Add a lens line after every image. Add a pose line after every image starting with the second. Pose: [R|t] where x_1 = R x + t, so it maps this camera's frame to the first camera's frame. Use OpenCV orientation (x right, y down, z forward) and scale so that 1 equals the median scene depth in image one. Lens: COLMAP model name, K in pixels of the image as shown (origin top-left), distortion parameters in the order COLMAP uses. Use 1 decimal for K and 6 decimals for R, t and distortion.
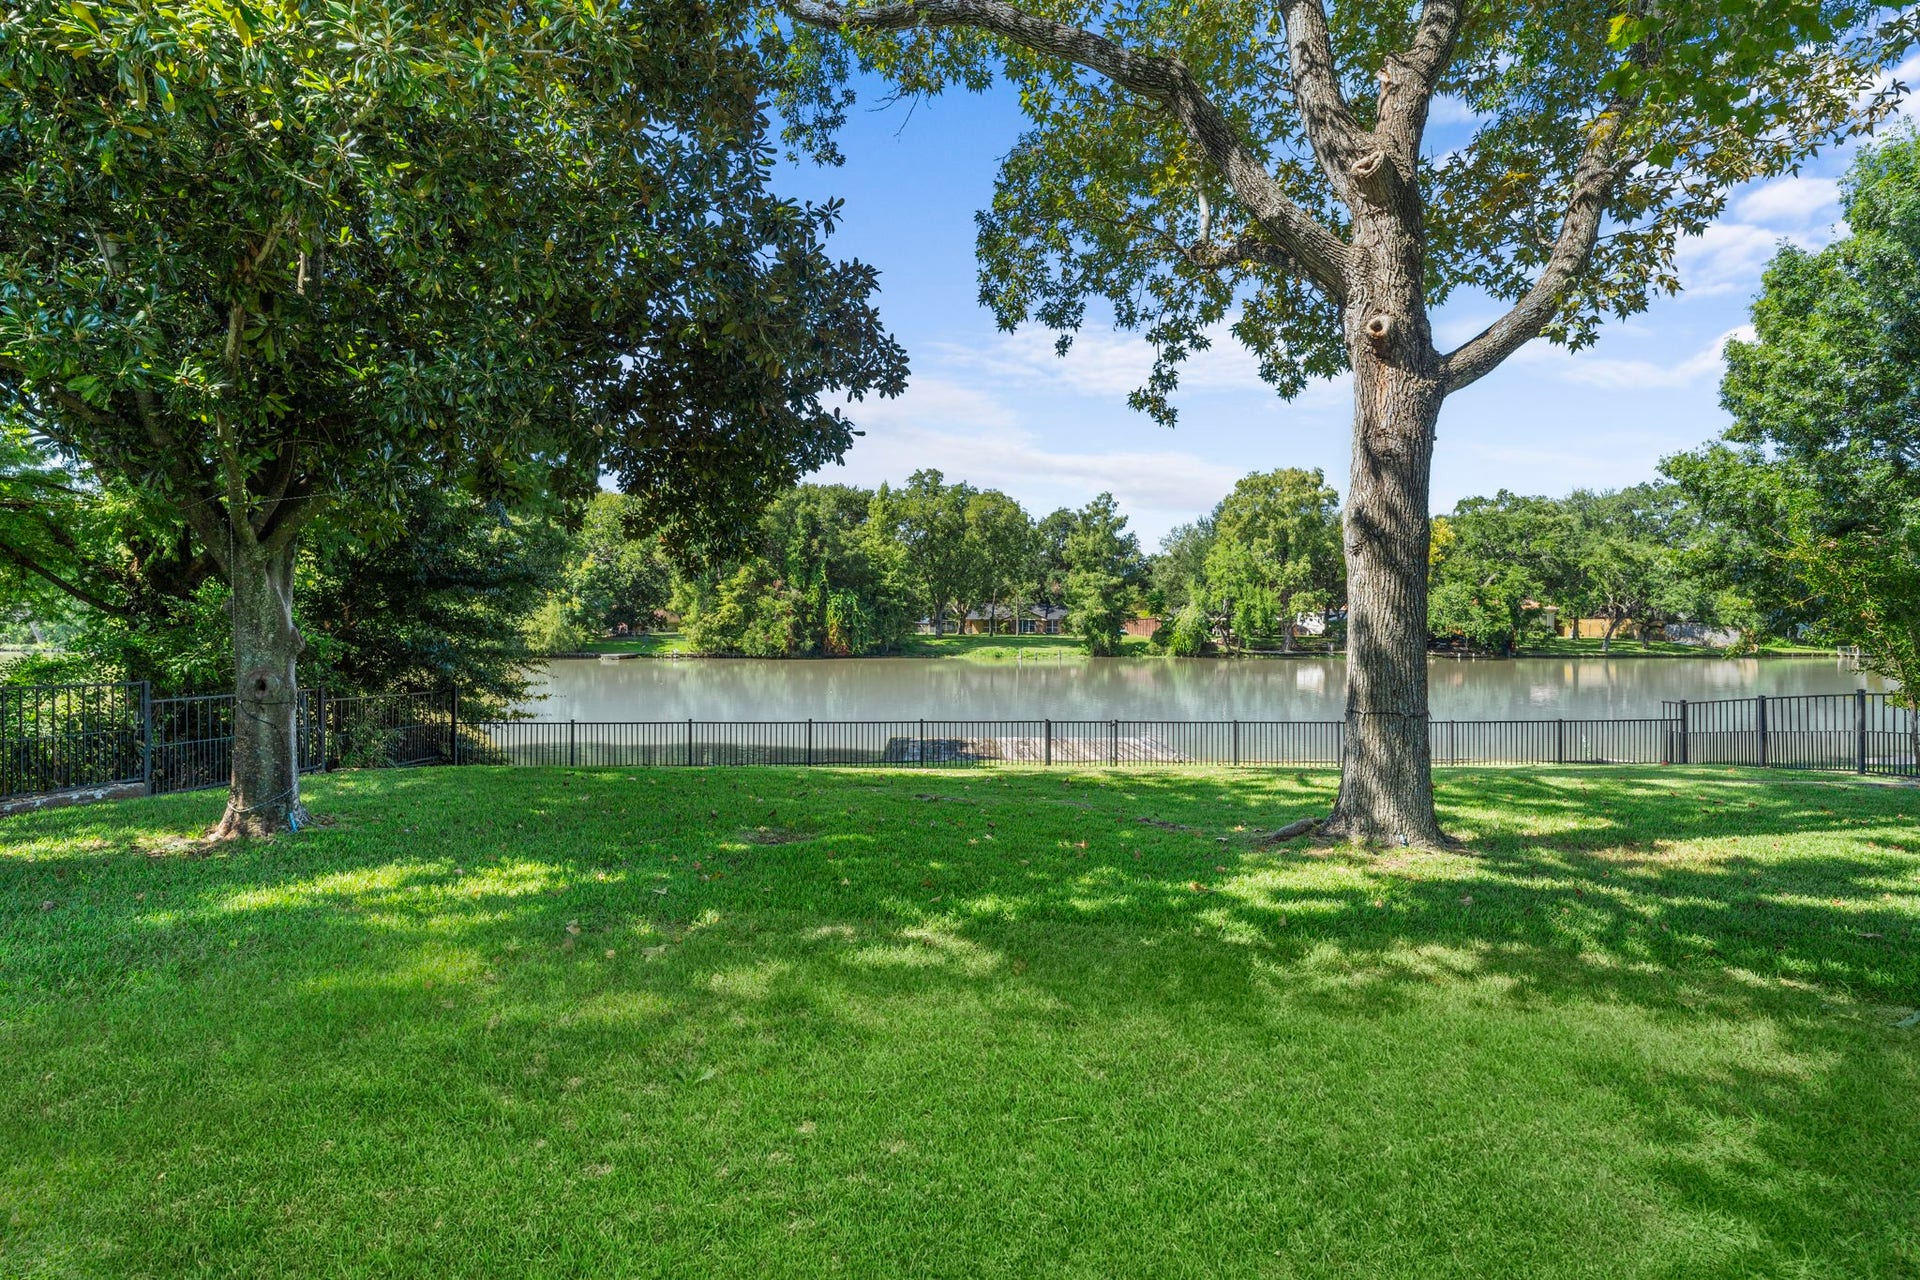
lens RADIAL K [[911.6, 0, 960.0], [0, 911.6, 640.0], [0, 0, 1]] dist [-0.013823, 0.000043]
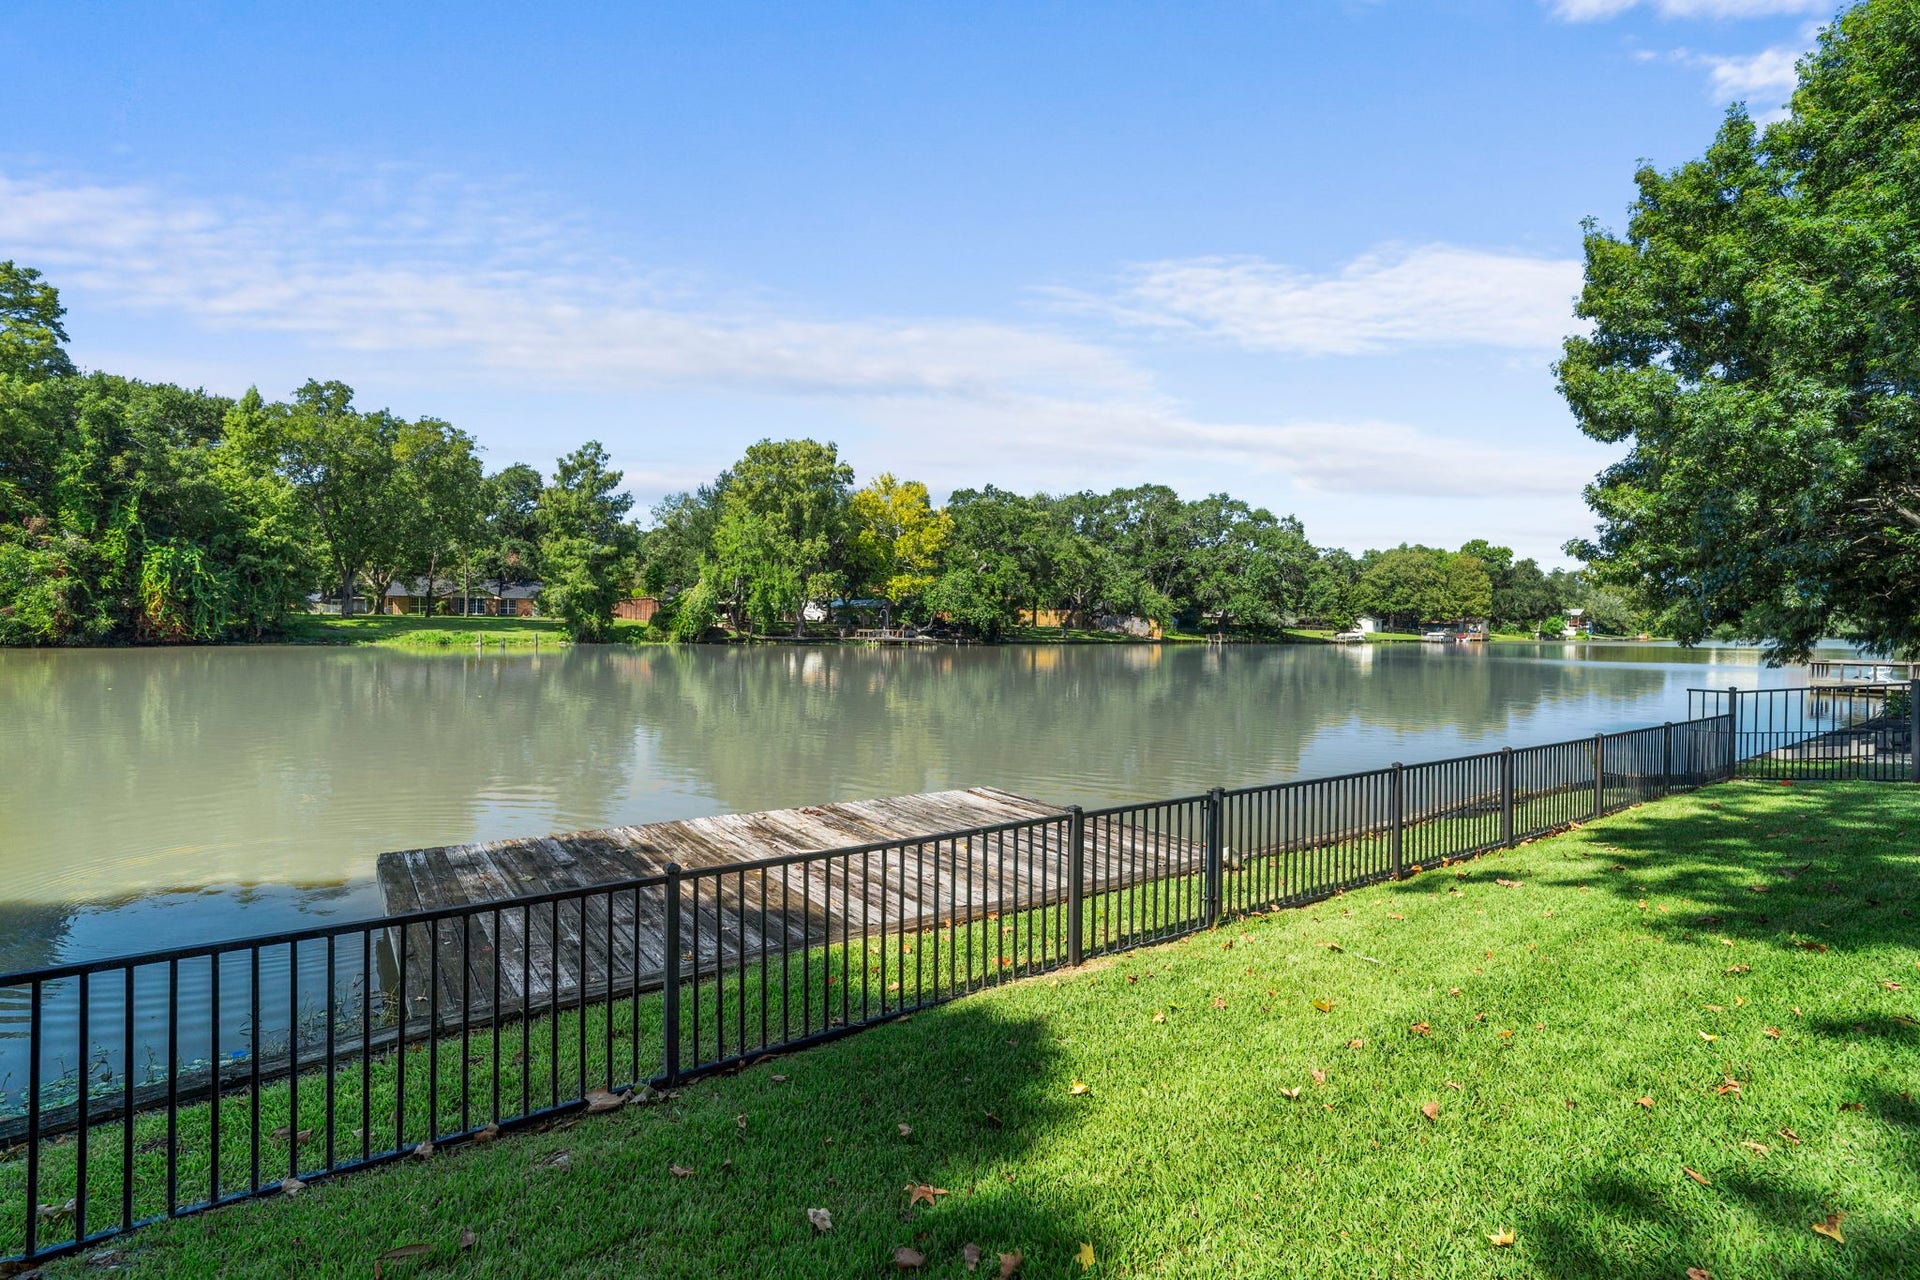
lens RADIAL K [[911.6, 0, 960.0], [0, 911.6, 640.0], [0, 0, 1]] dist [-0.013823, 0.000043]
pose [[0.833128, 0.000309, 0.553081, -0.016266], [-0.007257, 0.999920, 0.010373, 0.004589], [-0.553033, -0.012655, 0.833063, 0.143481]]
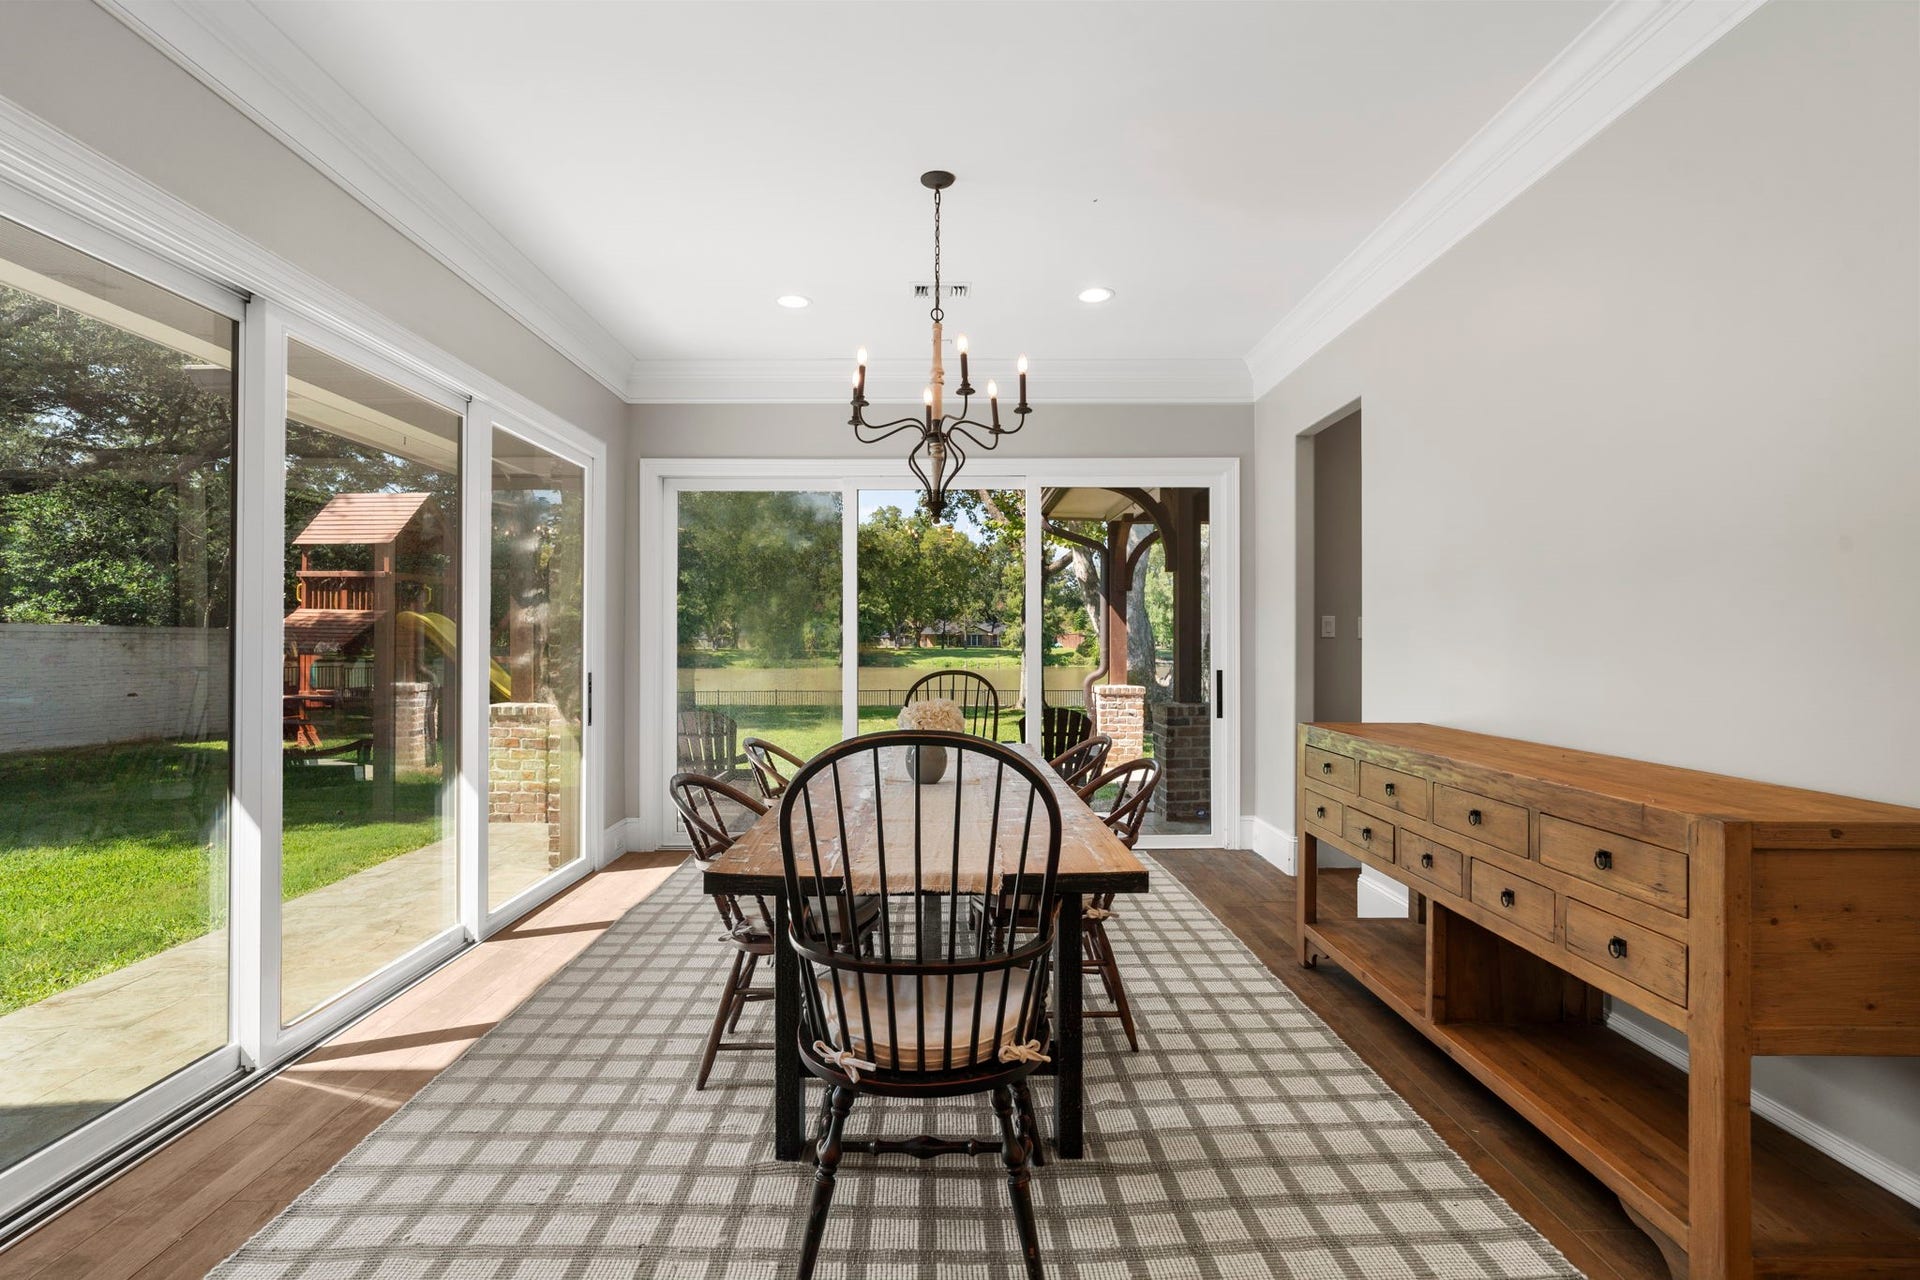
lens RADIAL K [[911.6, 0, 960.0], [0, 911.6, 640.0], [0, 0, 1]] dist [-0.013823, 0.000043]
pose [[0.998930, 0.001750, 0.046210, 0.003119], [-0.001060, 0.999888, -0.014950, 0.002645], [-0.046231, 0.014885, 0.998820, -0.188265]]
